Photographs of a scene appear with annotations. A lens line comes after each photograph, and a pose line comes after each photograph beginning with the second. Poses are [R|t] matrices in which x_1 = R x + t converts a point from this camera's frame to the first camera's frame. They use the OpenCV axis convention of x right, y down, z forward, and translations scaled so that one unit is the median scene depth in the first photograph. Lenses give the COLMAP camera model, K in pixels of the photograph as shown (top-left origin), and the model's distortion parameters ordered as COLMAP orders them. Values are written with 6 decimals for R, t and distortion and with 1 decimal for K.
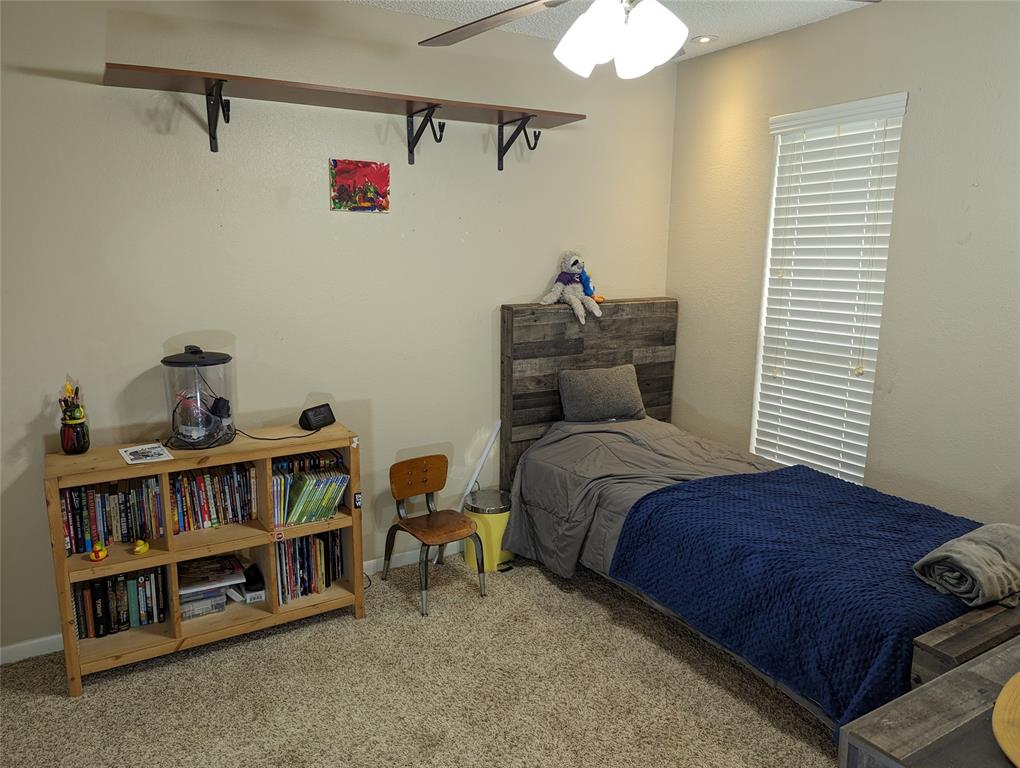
lens RADIAL K [[718.6, 0, 508.9], [0, 718.6, 385.4], [0, 0, 1]] dist [0.049102, -0.023703]
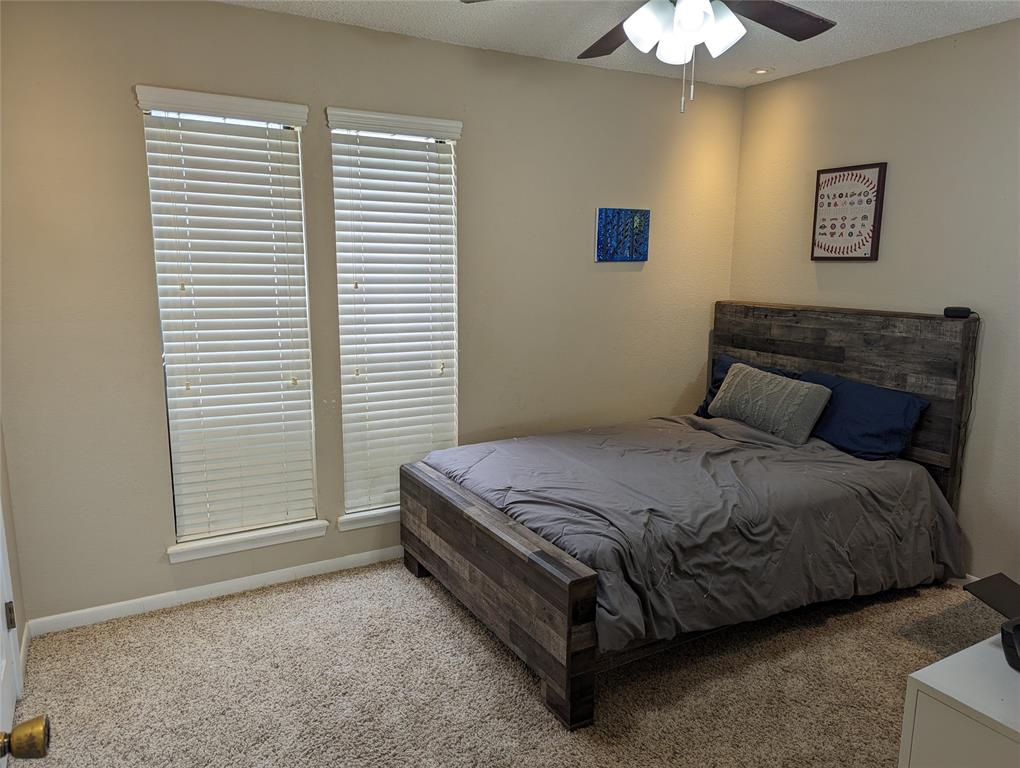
lens RADIAL K [[718.6, 0, 509.6], [0, 718.6, 383.4], [0, 0, 1]] dist [0.049102, -0.023703]
pose [[-0.032714, 0.175996, -0.983847, 1.097562], [-0.192150, 0.964904, 0.178996, -0.107637], [0.980820, 0.194902, 0.002251, 0.550104]]
